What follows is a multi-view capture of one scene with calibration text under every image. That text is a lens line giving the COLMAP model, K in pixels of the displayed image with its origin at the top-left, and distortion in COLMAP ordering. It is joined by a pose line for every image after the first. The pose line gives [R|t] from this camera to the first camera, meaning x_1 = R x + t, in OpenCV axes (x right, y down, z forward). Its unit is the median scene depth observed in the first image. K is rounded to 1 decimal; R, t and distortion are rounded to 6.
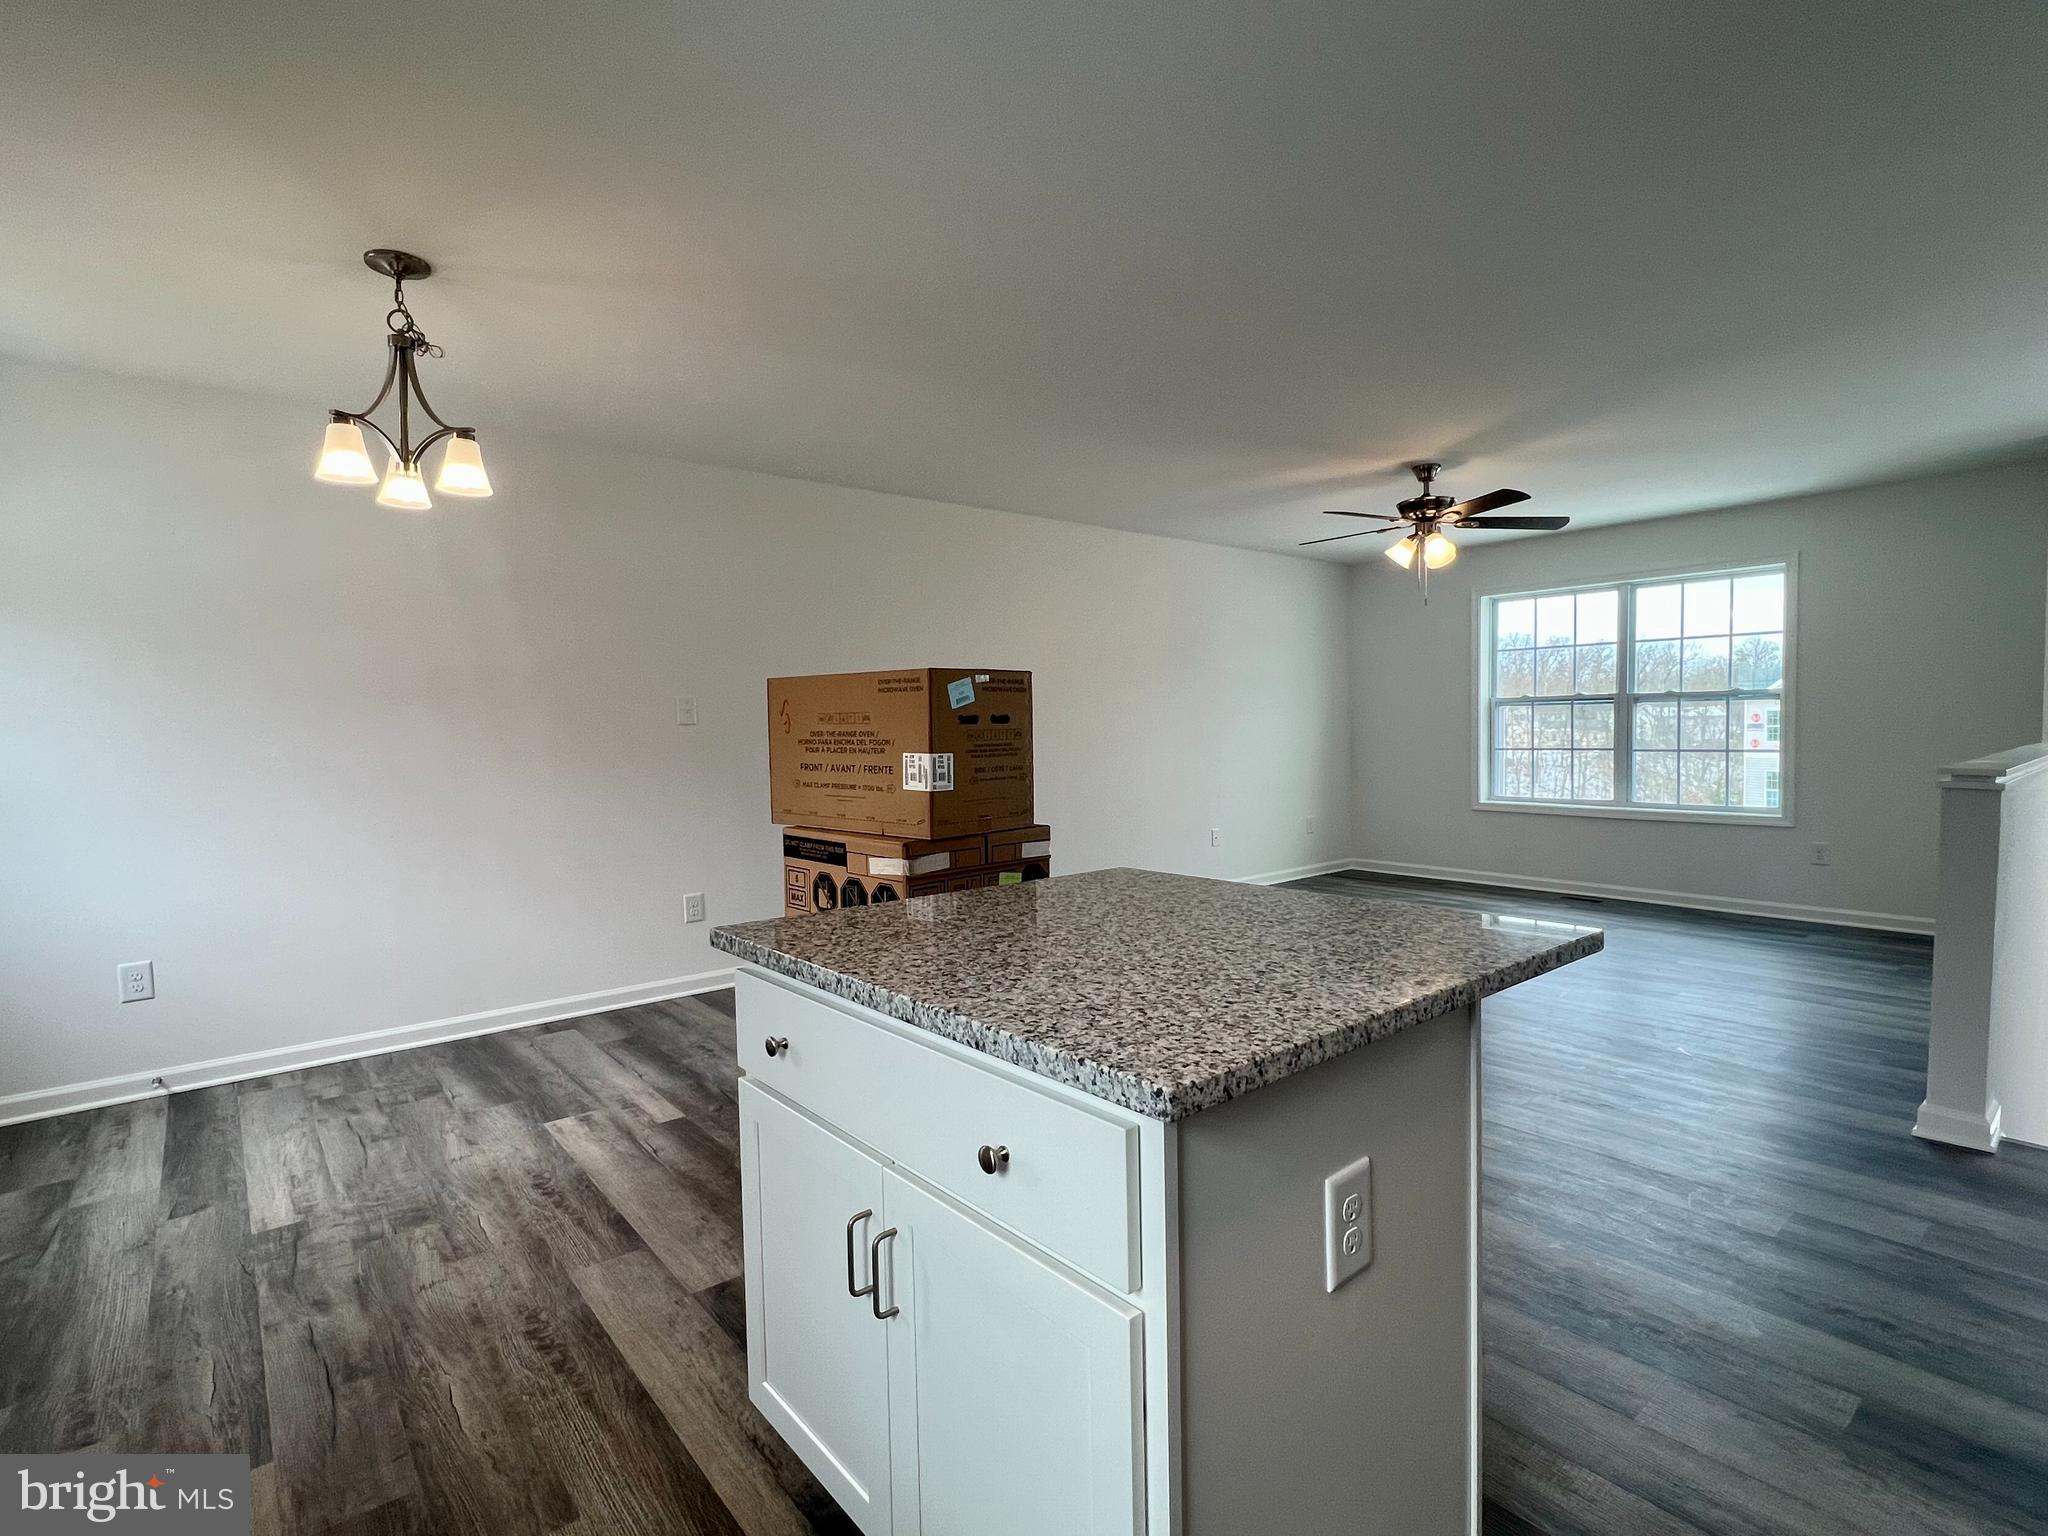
lens RADIAL K [[981.7, 0, 1015.7], [0, 981.7, 766.8], [0, 0, 1]] dist [-0.000745, -0.001291]
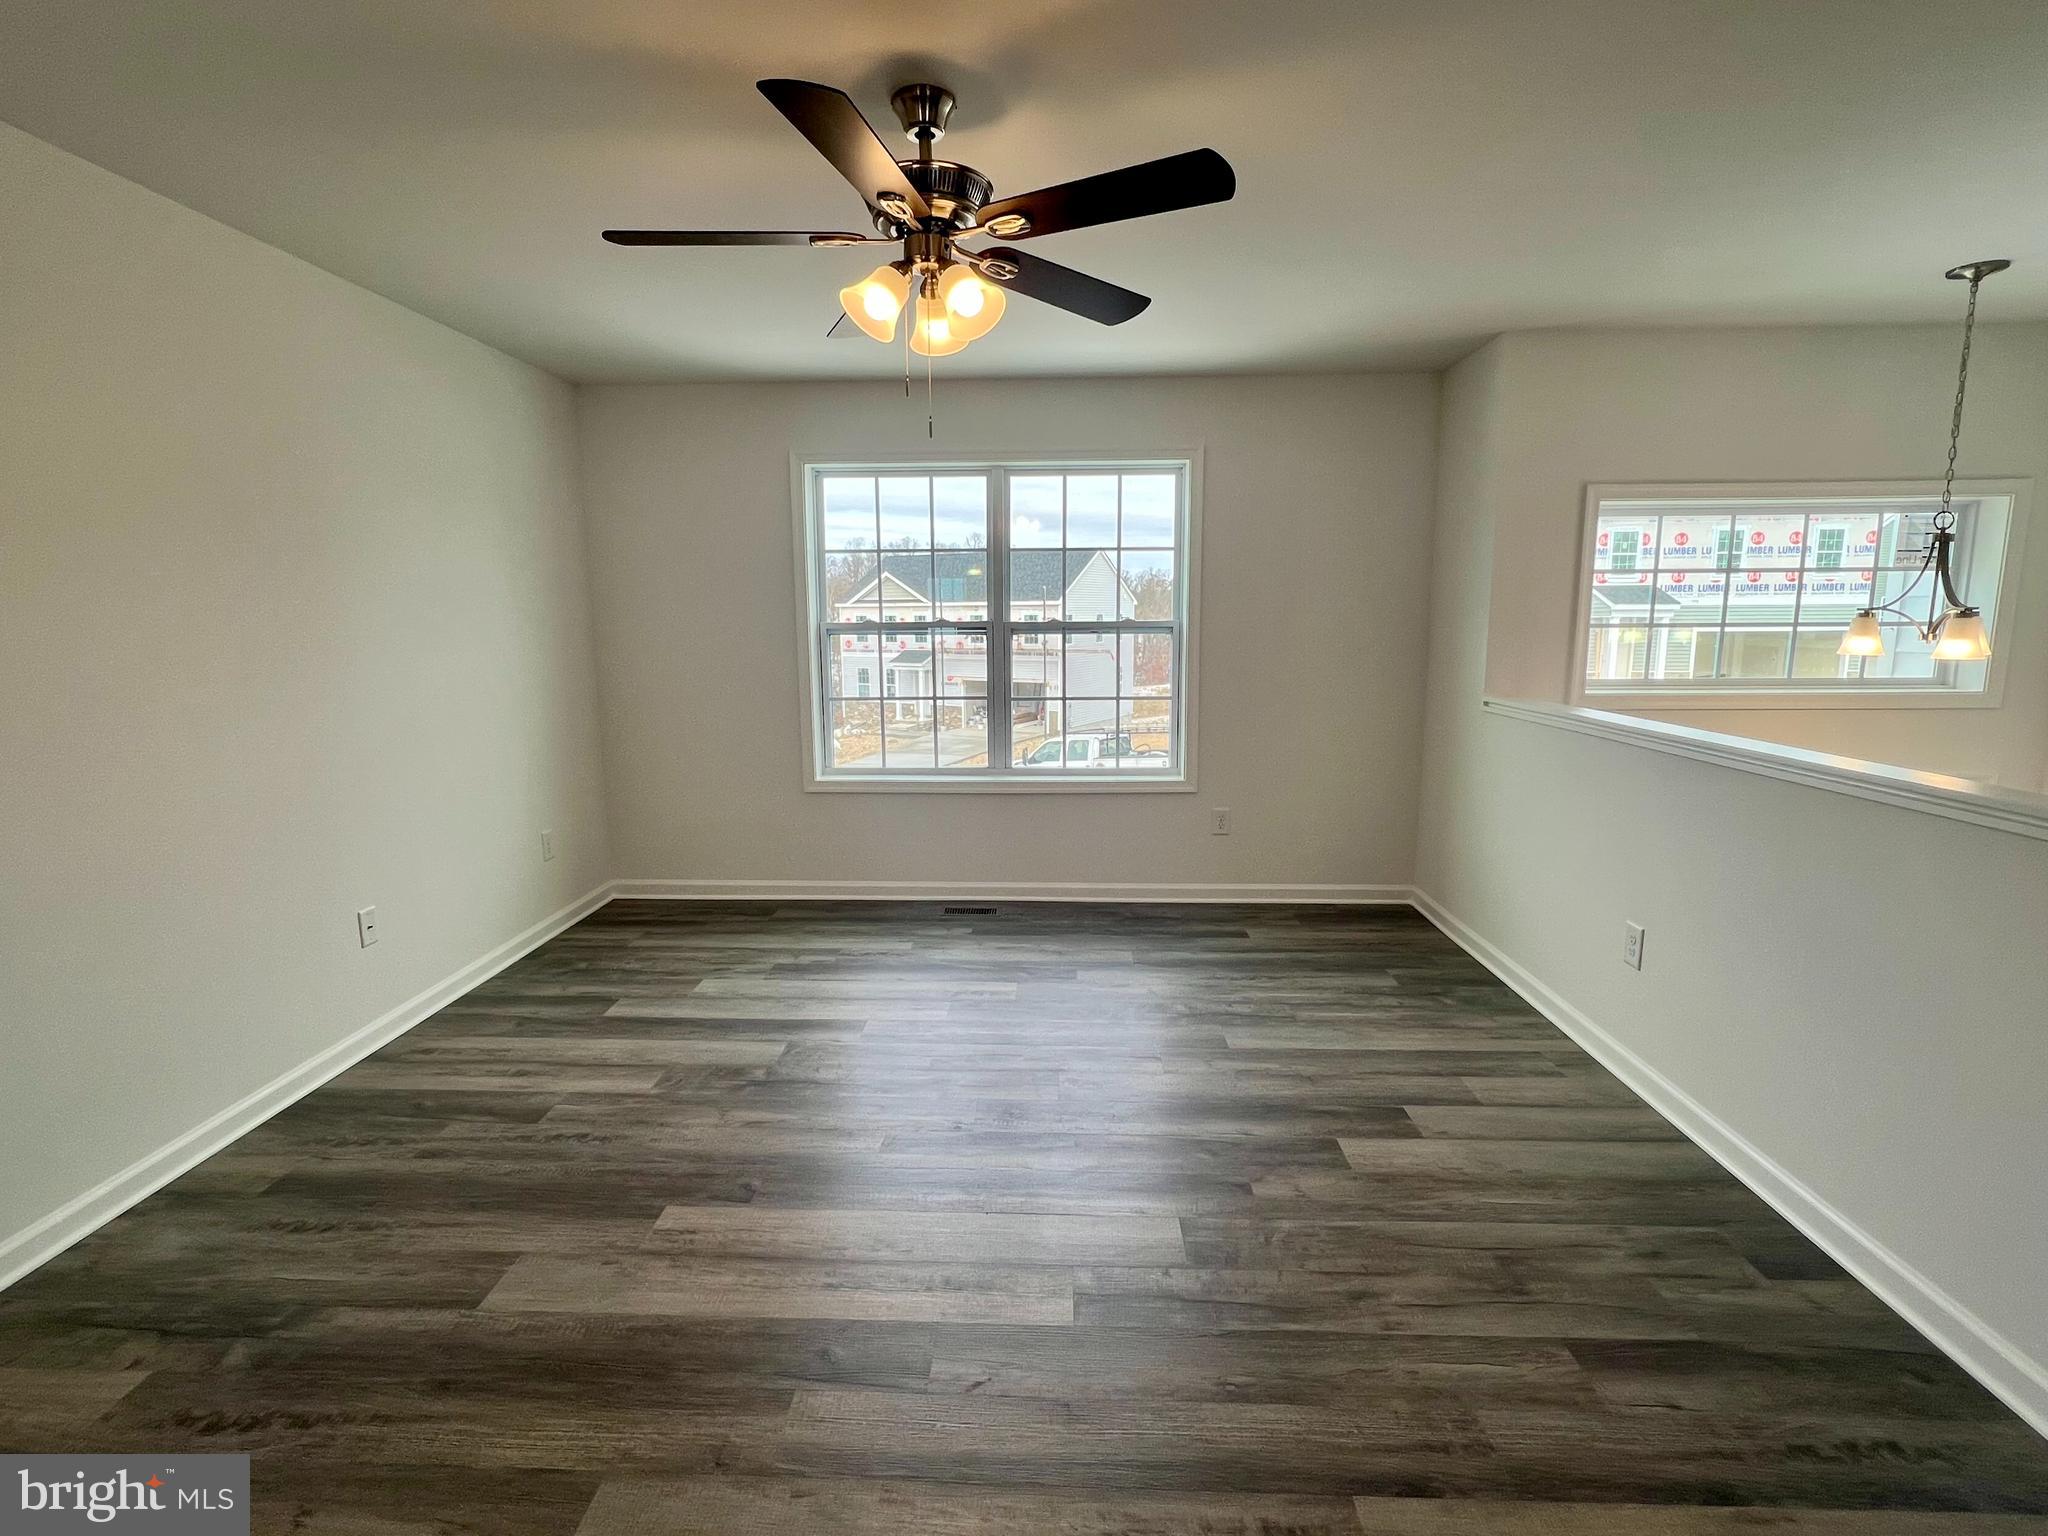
lens RADIAL K [[981.7, 0, 1015.7], [0, 981.7, 766.8], [0, 0, 1]] dist [-0.000745, -0.001291]
pose [[0.664845, -0.098803, 0.740418, 0.076110], [0.023745, 0.993508, 0.111254, -0.048009], [-0.746604, -0.056386, 0.662875, 0.496925]]
